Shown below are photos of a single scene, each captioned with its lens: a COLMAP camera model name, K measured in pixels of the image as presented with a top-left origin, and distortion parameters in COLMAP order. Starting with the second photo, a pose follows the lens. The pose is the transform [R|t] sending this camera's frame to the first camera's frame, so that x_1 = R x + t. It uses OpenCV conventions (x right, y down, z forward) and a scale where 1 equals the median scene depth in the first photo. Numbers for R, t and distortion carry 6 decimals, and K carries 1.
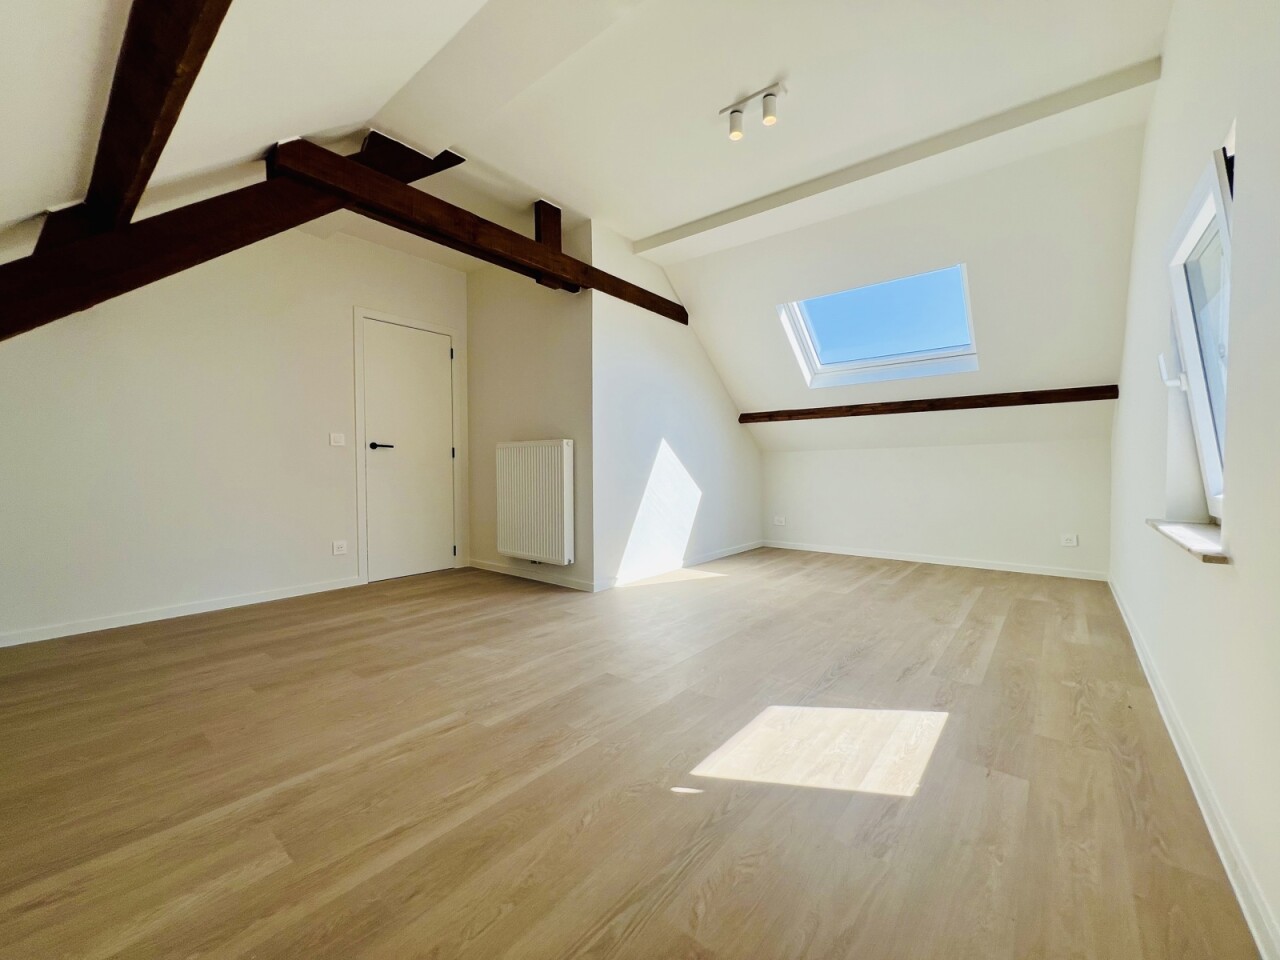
lens RADIAL K [[513.3, 0, 639.7], [0, 513.3, 480.9], [0, 0, 1]] dist [-0.000527, 0.000225]
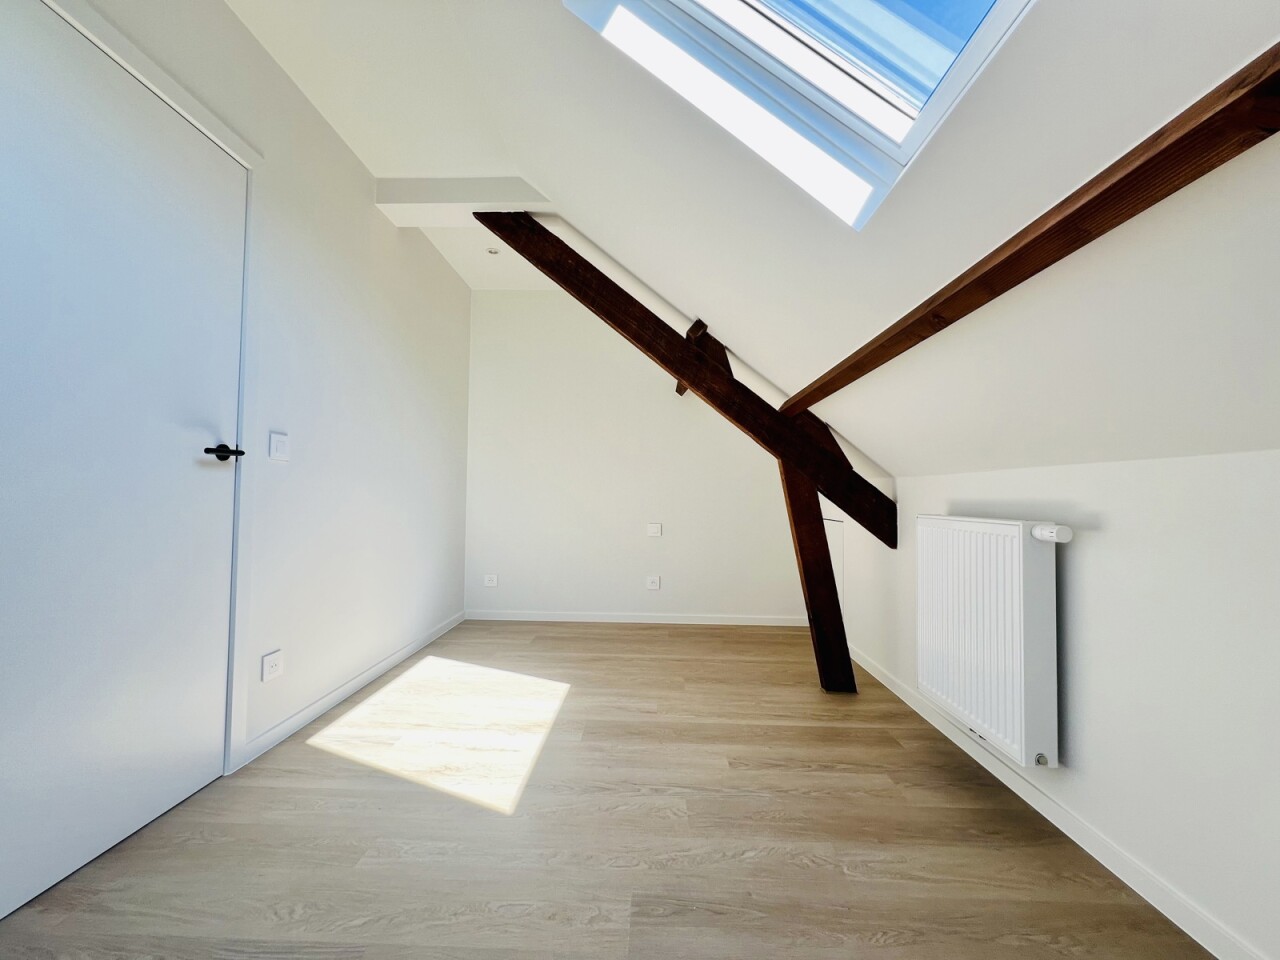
lens RADIAL K [[513.3, 0, 639.7], [0, 513.3, 480.9], [0, 0, 1]] dist [-0.000527, 0.000225]
pose [[0.610675, -0.016564, -0.791708, 0.769487], [-0.035281, 0.998219, -0.048098, -0.073028], [0.791095, 0.057305, 0.609003, 0.150309]]
